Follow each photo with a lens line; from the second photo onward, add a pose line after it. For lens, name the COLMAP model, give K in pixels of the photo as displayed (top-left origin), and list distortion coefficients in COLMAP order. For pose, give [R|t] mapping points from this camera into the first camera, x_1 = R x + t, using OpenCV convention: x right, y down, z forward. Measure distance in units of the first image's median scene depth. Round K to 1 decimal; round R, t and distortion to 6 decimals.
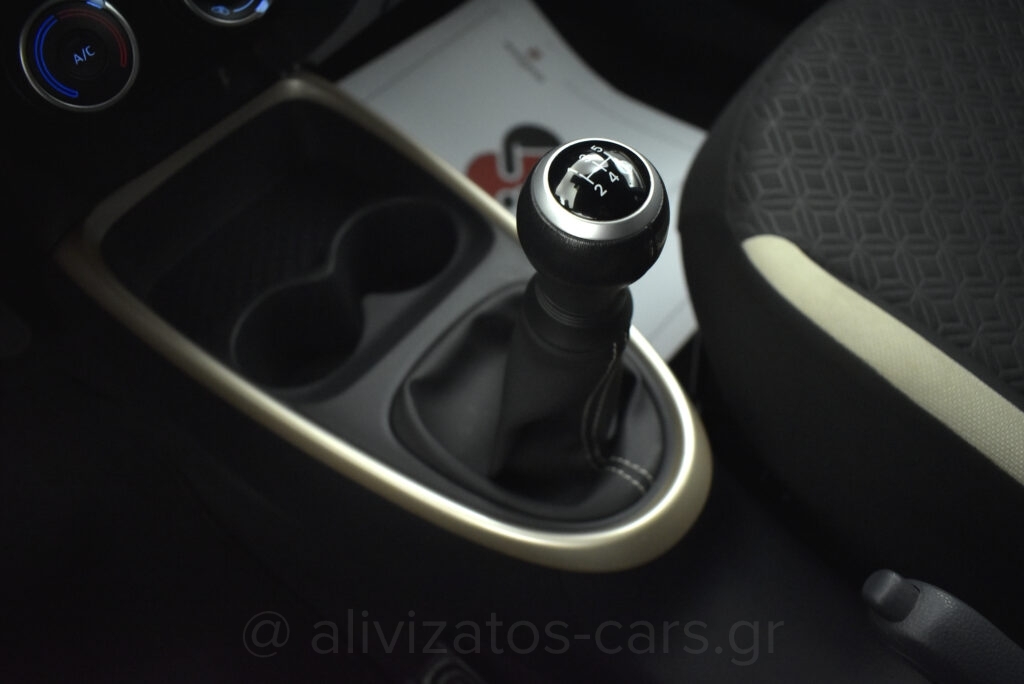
lens RADIAL K [[796.8, 0, 516.4], [0, 796.8, 348.0], [0, 0, 1]] dist [-0.075118, 0.005207]
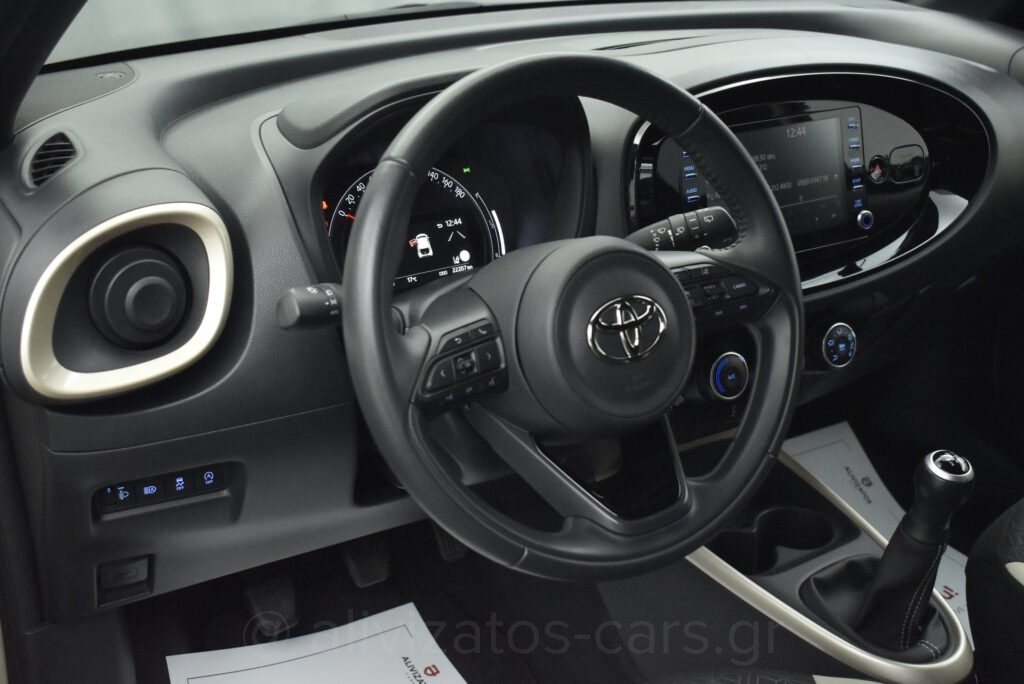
lens RADIAL K [[1223.3, 0, 508.8], [0, 1223.3, 345.1], [0, 0, 1]] dist [-0.078754, 0.000000]
pose [[0.953843, 0.222295, -0.201913, -0.347086], [-0.292946, 0.836700, -0.462726, 1.064769], [0.066079, 0.500517, 0.863201, -1.684760]]
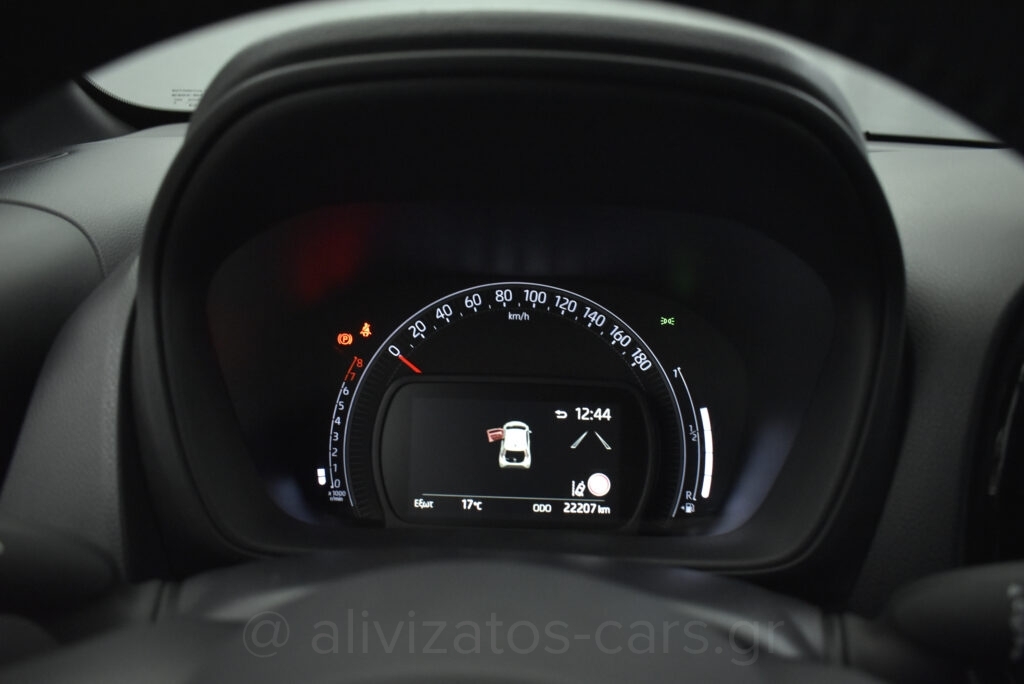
lens RADIAL K [[796.8, 0, 514.3], [0, 796.8, 347.3], [0, 0, 1]] dist [-0.075118, 0.005207]
pose [[0.640644, 0.362457, -0.676905, -0.541701], [-0.680315, 0.676692, -0.281529, -0.039005], [0.356014, 0.640868, 0.680104, -0.276008]]
